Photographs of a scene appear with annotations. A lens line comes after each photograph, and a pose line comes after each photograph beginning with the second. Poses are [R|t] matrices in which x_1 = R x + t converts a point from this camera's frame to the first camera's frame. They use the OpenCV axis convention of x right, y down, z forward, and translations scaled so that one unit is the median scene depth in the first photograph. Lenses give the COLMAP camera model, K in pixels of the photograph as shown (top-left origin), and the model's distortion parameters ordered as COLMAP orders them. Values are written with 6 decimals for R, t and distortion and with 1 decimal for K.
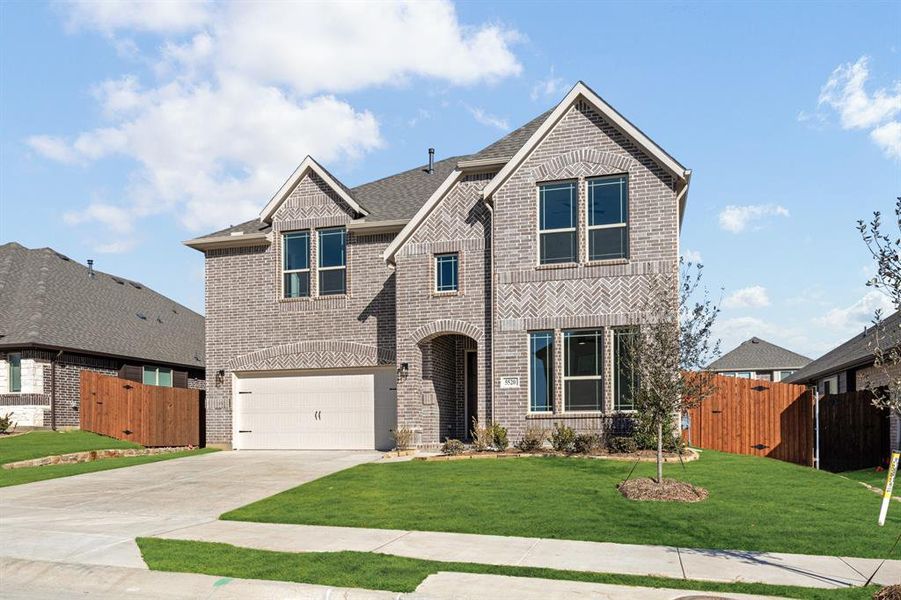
lens RADIAL K [[362.1, 0, 450.5], [0, 362.1, 300.0], [0, 0, 1]] dist [-0.000128, 0.000040]
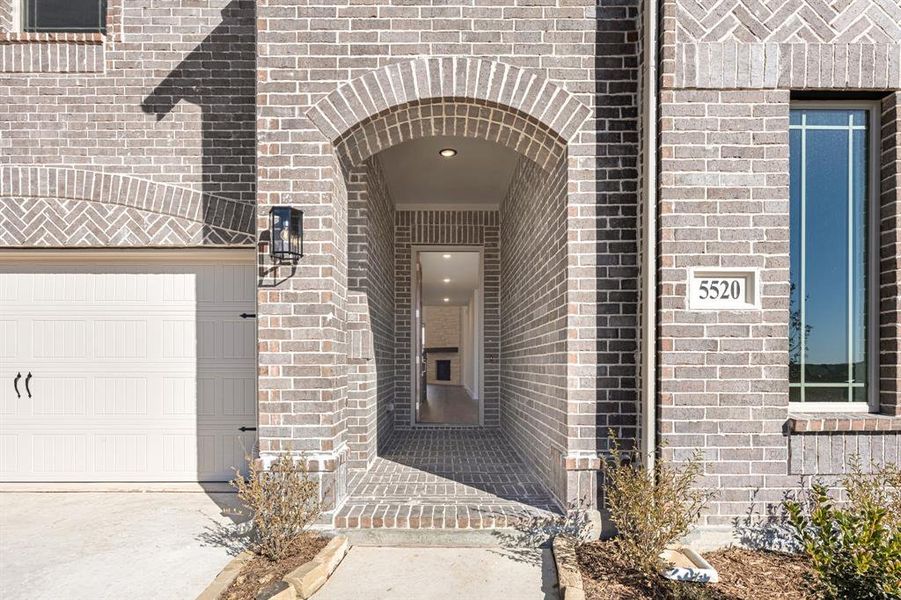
lens RADIAL K [[645.1, 0, 450.5], [0, 645.1, 300.0], [0, 0, 1]] dist [0.000635, 0.001434]
pose [[0.990934, 0.031782, 0.130533, -0.065603], [-0.056553, 0.980017, 0.190704, 0.133724], [-0.121864, -0.196357, 0.972930, 0.492510]]
